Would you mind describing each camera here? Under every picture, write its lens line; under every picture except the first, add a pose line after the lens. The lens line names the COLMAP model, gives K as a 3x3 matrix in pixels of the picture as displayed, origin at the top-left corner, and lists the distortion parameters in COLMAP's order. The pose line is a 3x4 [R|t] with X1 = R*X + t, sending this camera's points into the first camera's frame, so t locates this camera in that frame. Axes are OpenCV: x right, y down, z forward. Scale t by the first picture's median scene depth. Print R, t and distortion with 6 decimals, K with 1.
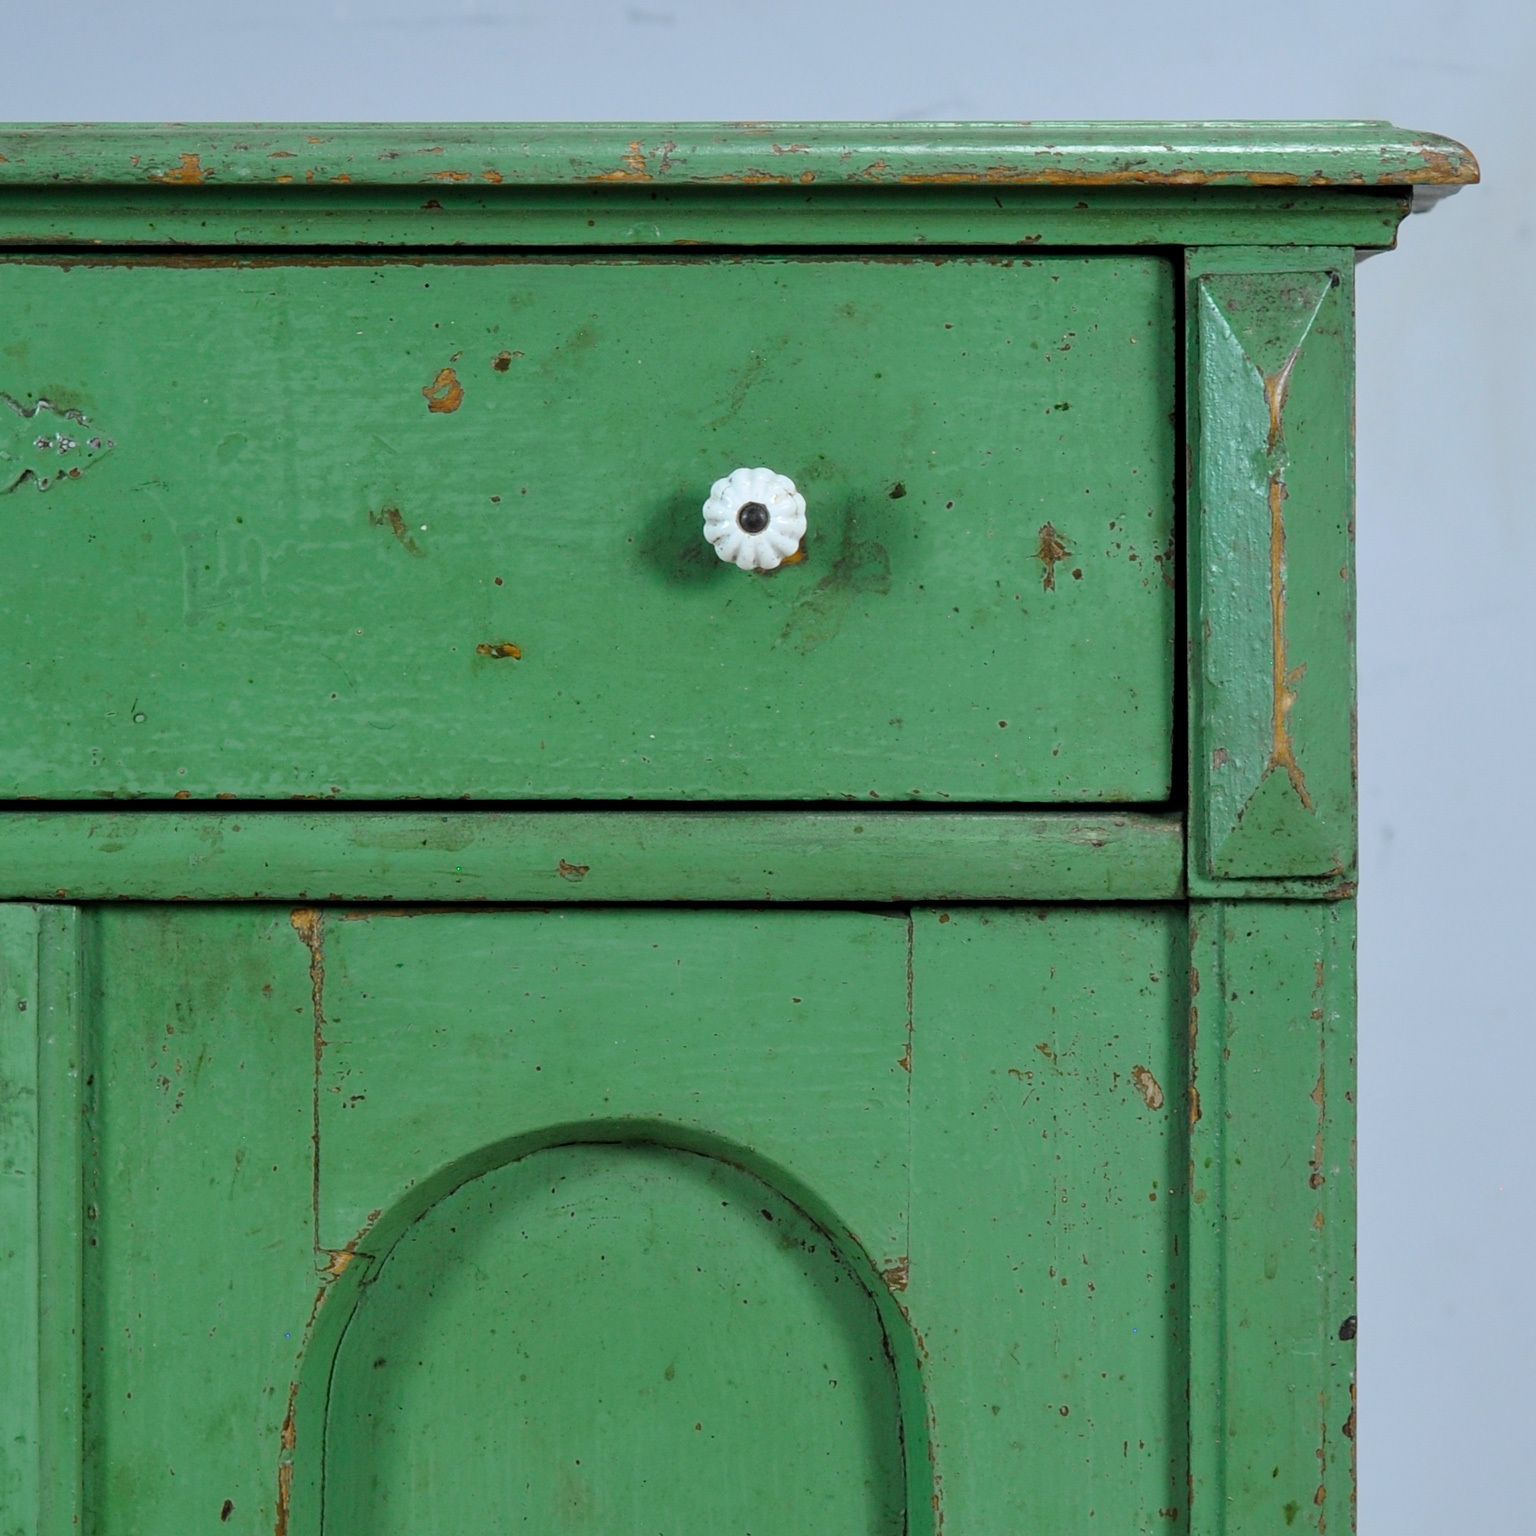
lens RADIAL K [[6960.5, 0, 772.6], [0, 6960.5, 762.0], [0, 0, 1]] dist [-0.041477, 0.000000]
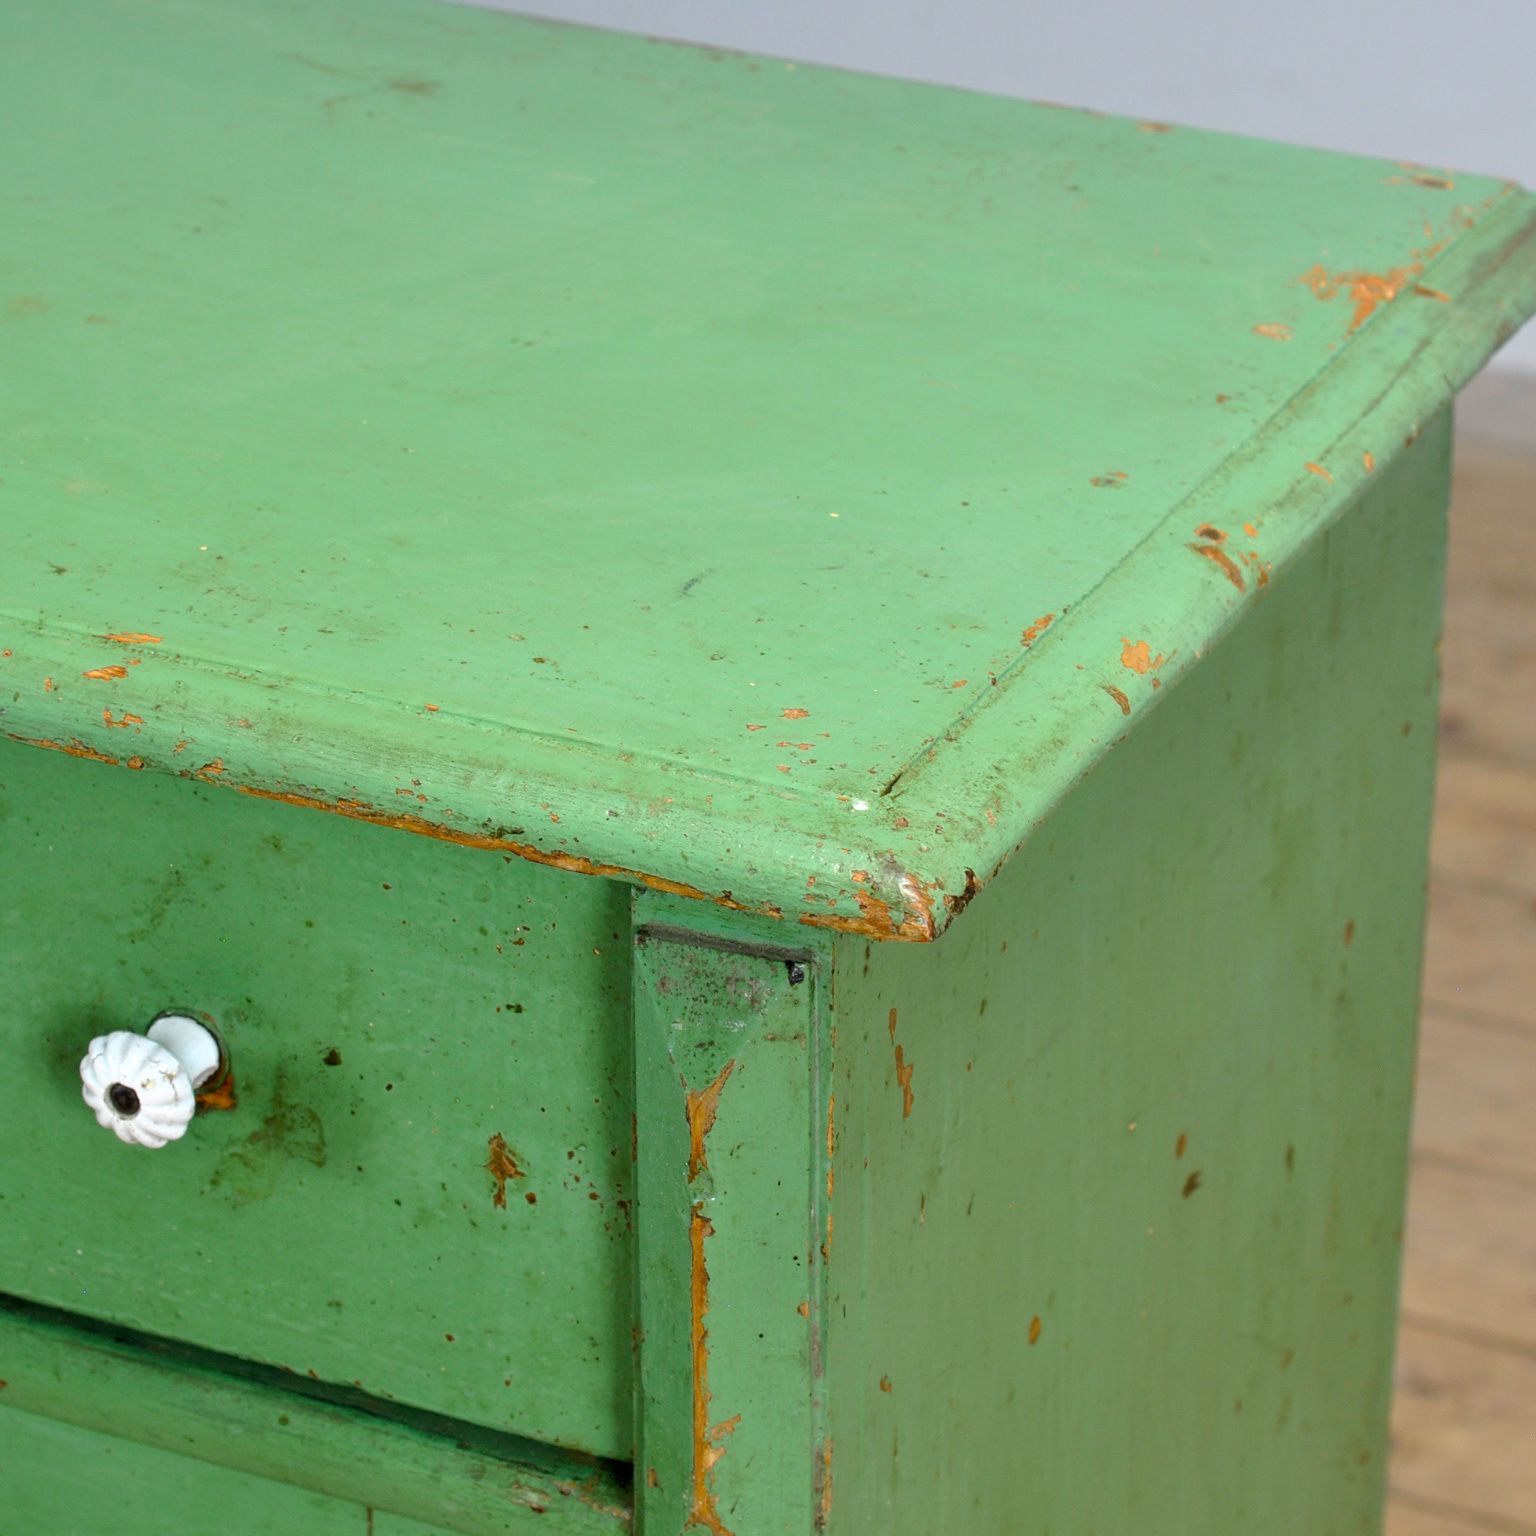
lens RADIAL K [[5126.2, 0, 711.6], [0, 5126.2, 708.0], [0, 0, 1]] dist [0.181630, 0.000000]
pose [[0.927131, 0.169643, -0.334141, 0.249778], [-0.031317, 0.923621, 0.382027, -0.304016], [0.373427, -0.343724, 0.861630, 0.519136]]
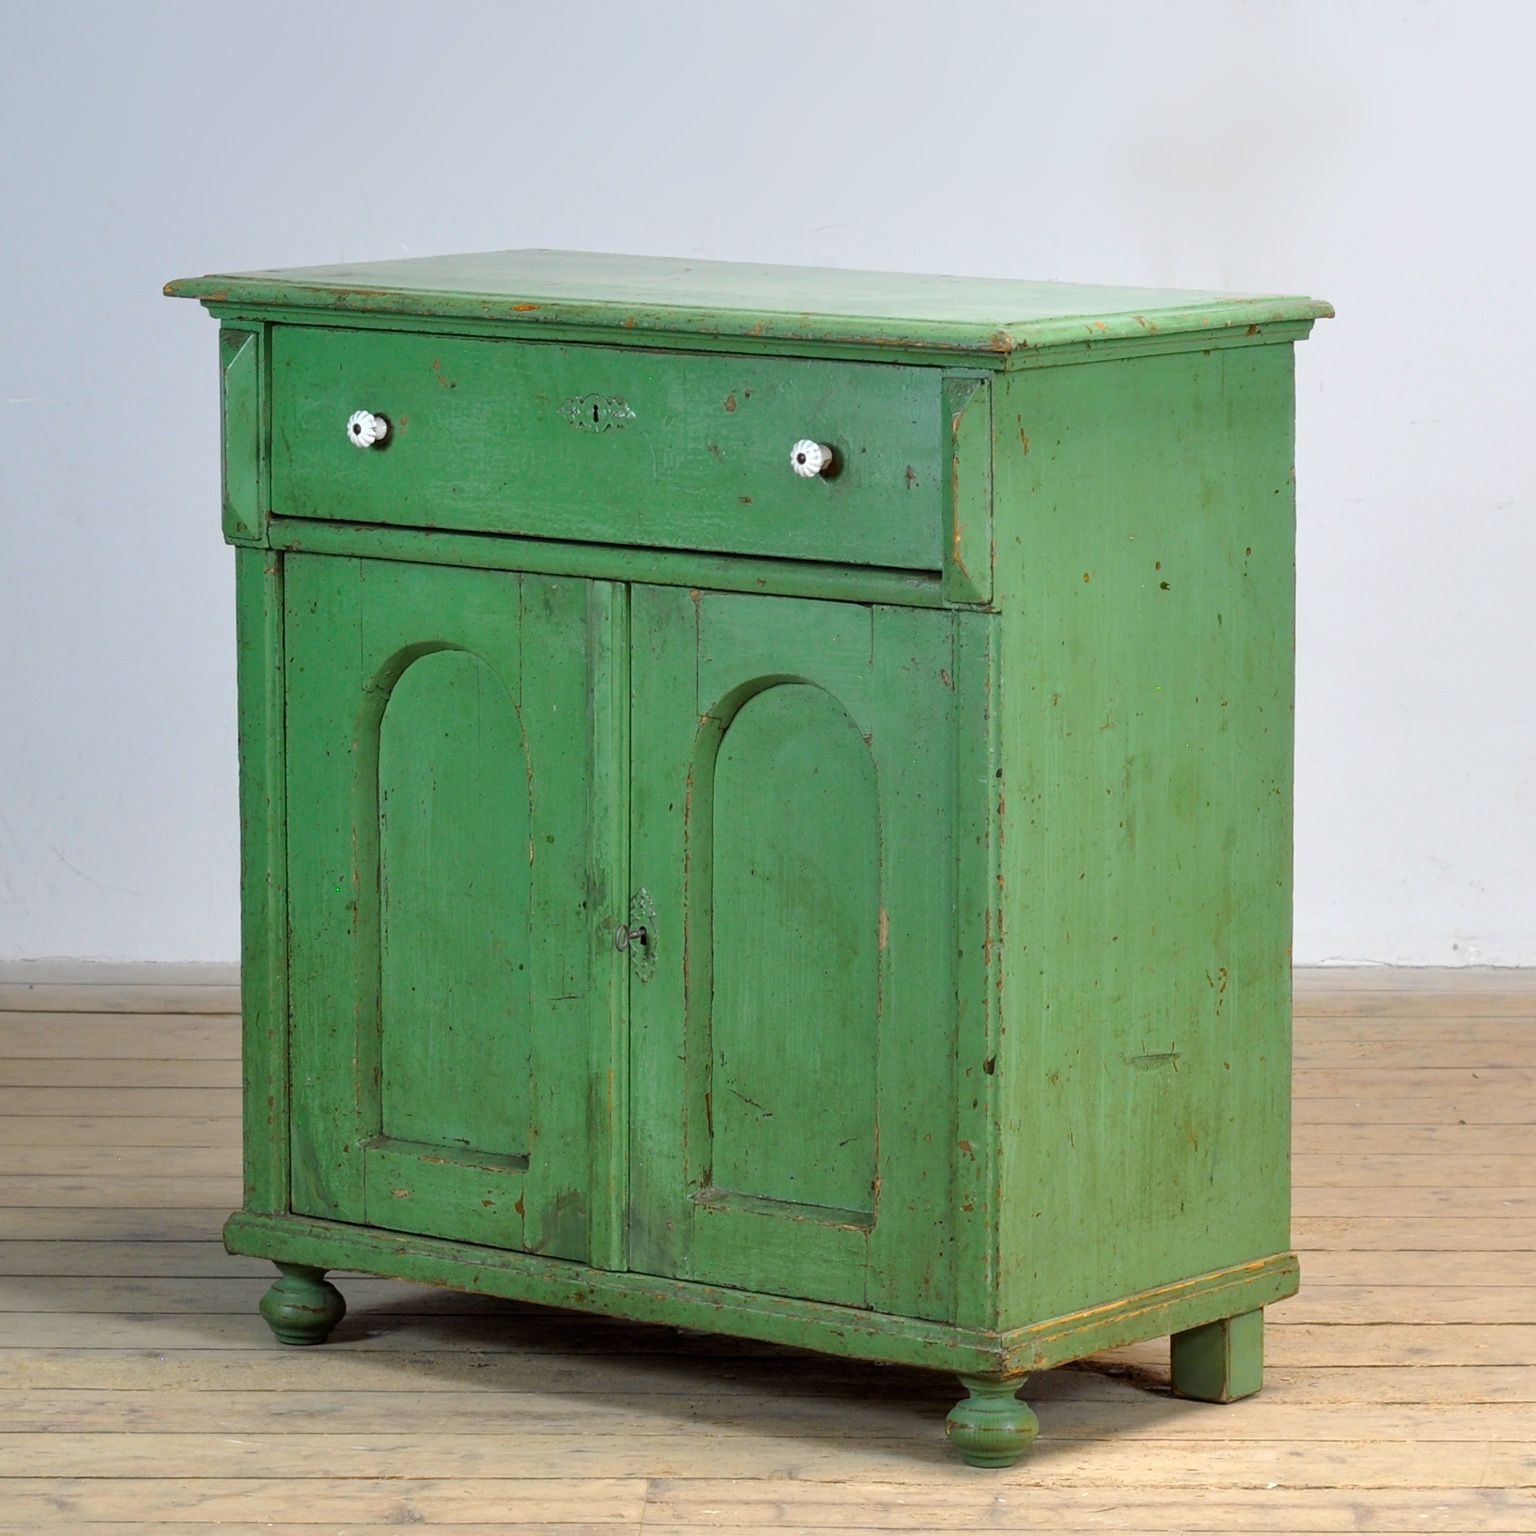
lens RADIAL K [[6960.5, 0, 773.3], [0, 6960.5, 767.7], [0, 0, 1]] dist [-0.041477, 0.000000]
pose [[0.830466, 0.081026, -0.551145, 1.484890], [-0.039143, 0.995408, 0.087357, -0.150566], [0.555692, -0.050974, 0.829824, -1.263779]]
